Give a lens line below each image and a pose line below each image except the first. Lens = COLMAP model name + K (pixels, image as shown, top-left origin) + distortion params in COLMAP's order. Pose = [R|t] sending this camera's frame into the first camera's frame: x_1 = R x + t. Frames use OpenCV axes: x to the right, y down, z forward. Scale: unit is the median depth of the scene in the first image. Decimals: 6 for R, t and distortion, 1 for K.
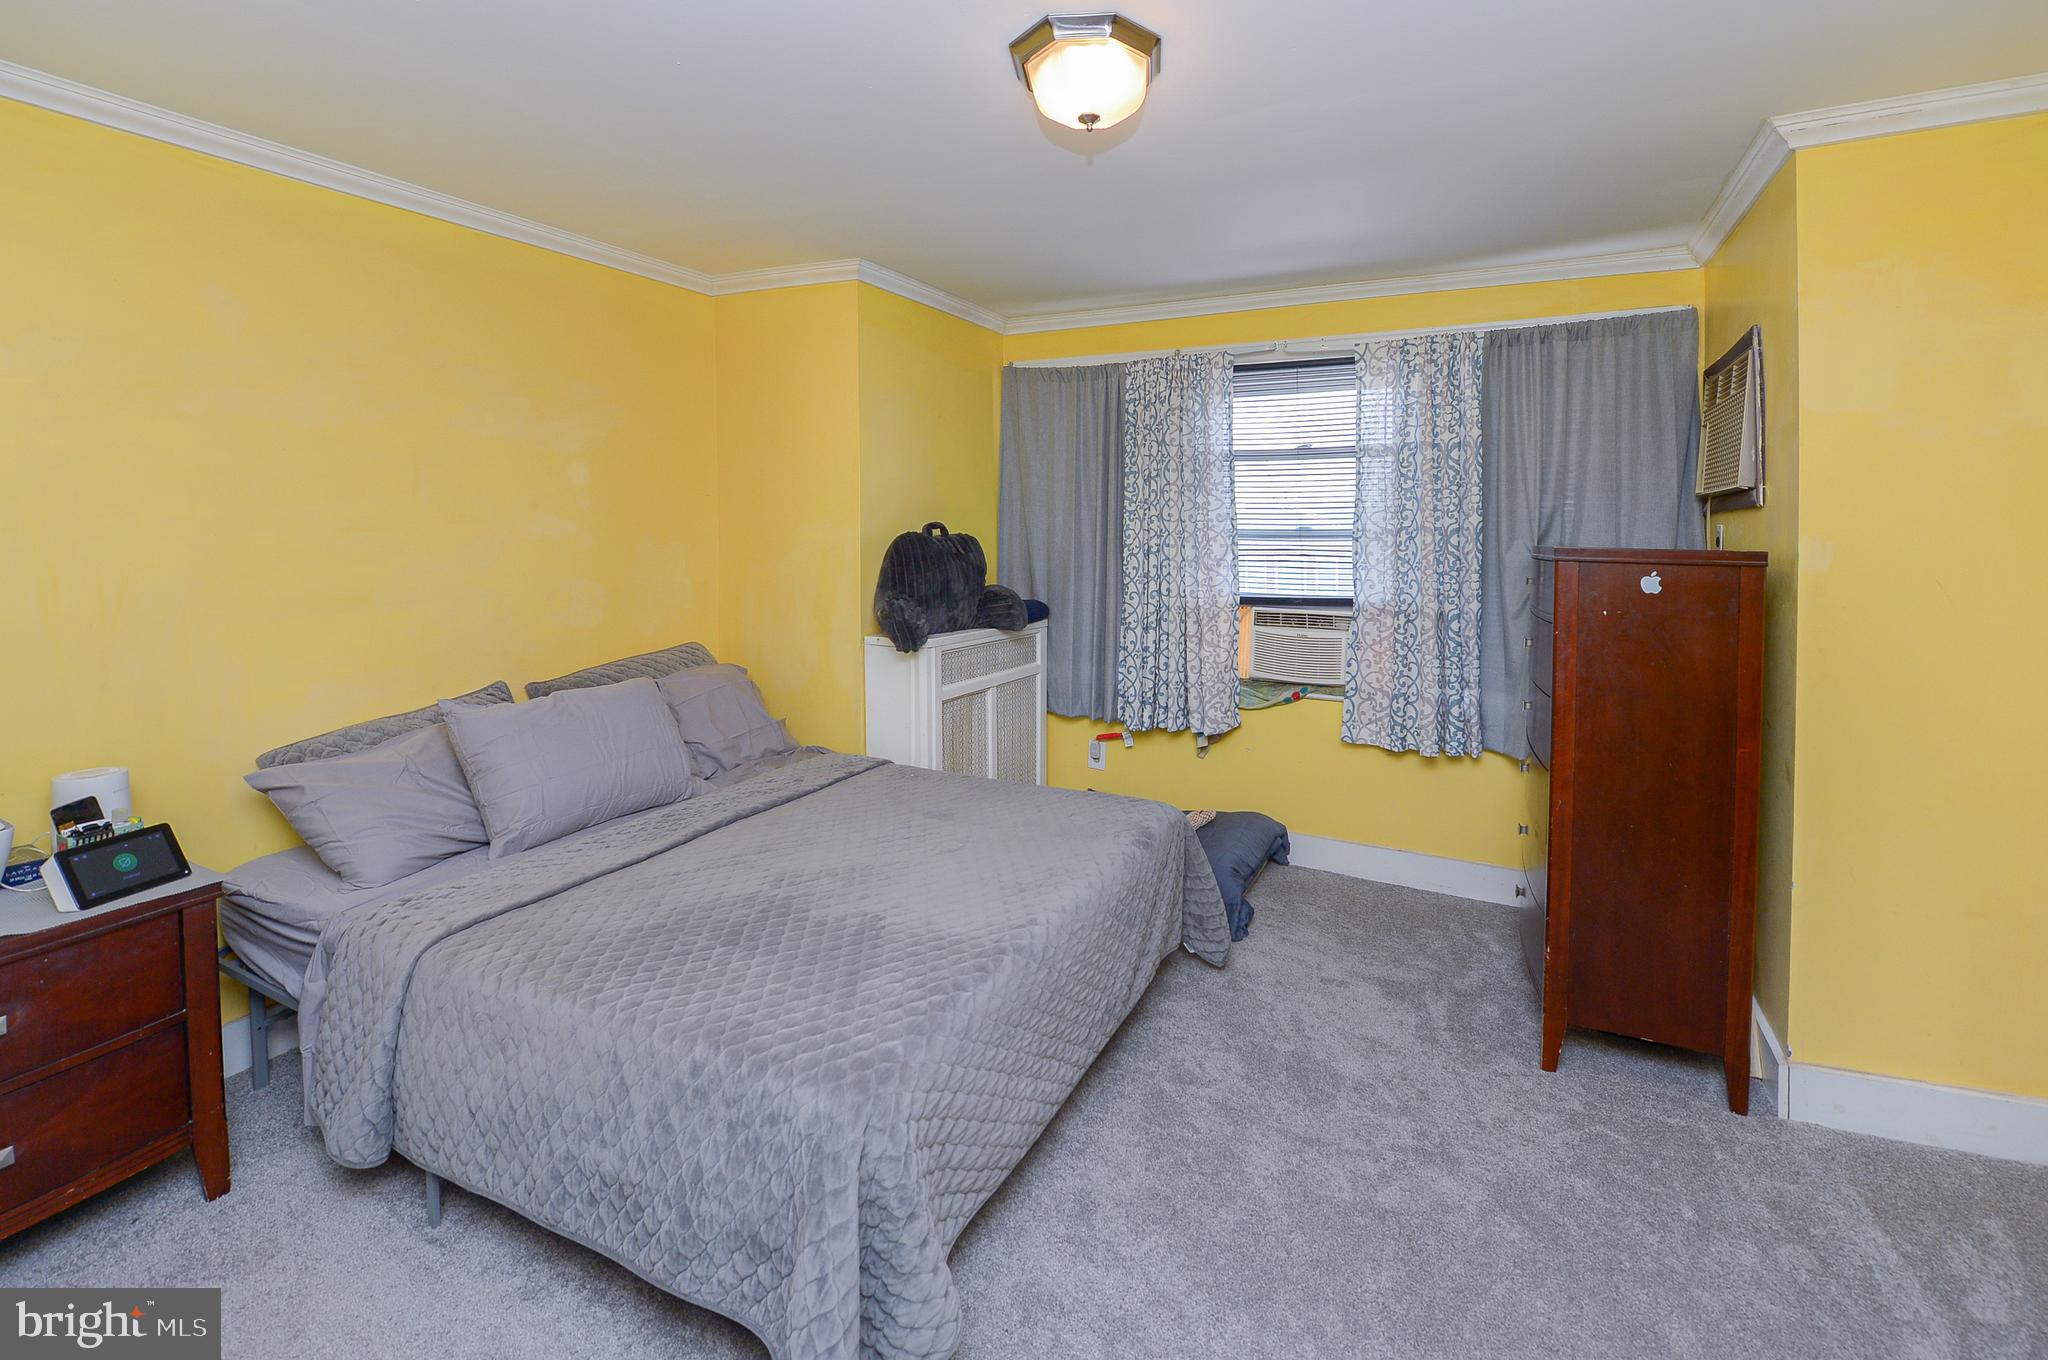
lens RADIAL K [[842.1, 0, 1120.7], [0, 842.1, 636.4], [0, 0, 1]] dist [0.000039, -0.000214]
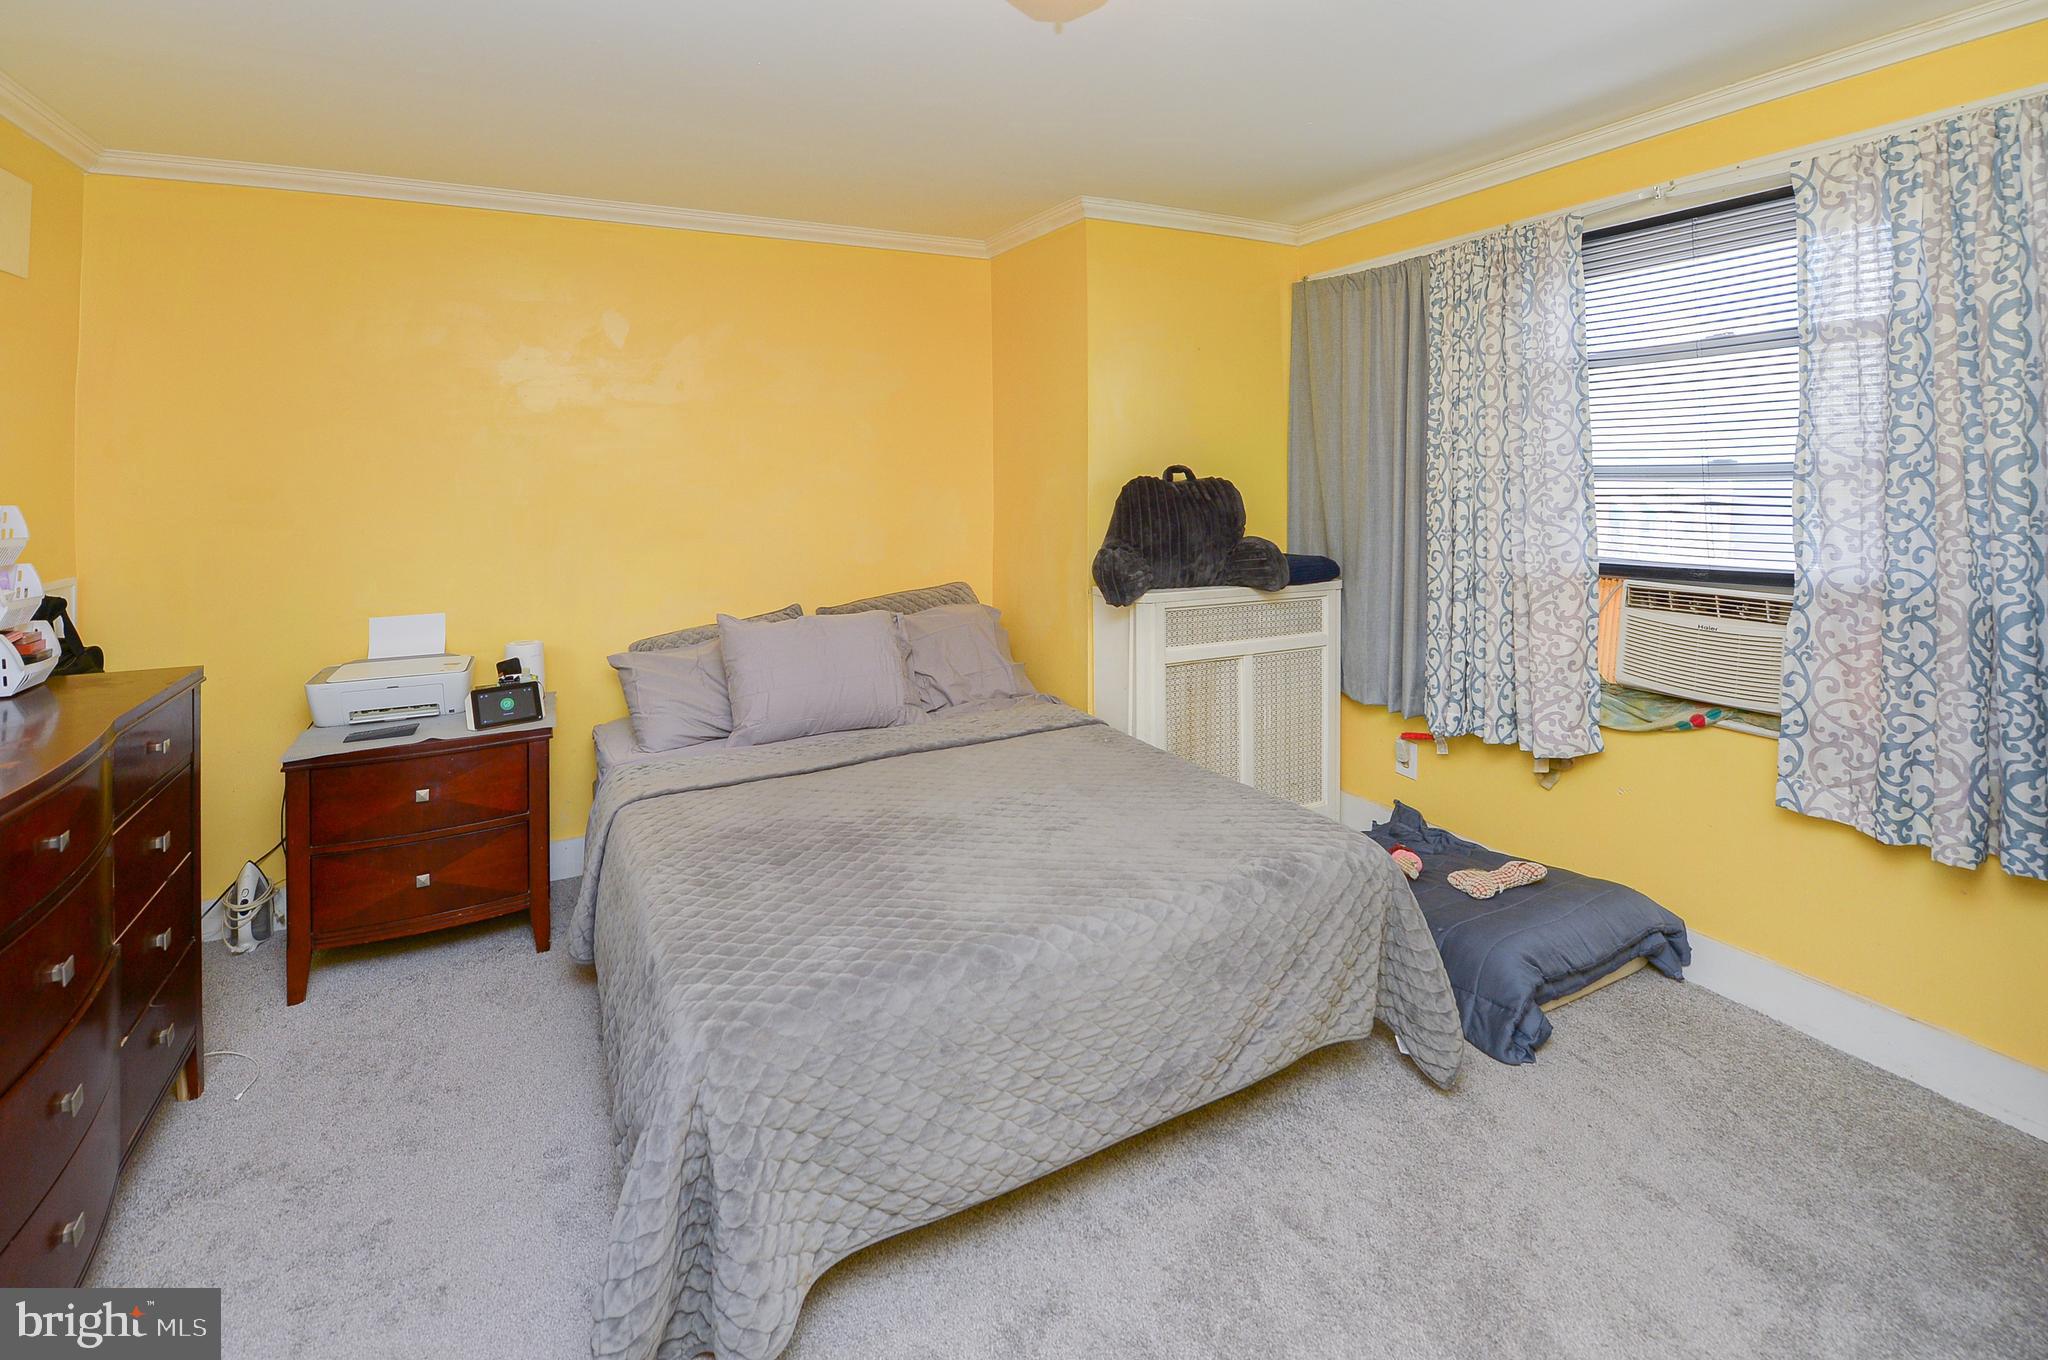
lens RADIAL K [[898.7, 0, 1017.0], [0, 898.7, 544.9], [0, 0, 1]] dist [-0.001996, -0.000825]
pose [[0.781805, 0.033294, -0.622633, 0.236979], [-0.063587, 0.997625, -0.026497, -0.013040], [0.620272, 0.060307, 0.782065, 0.139358]]
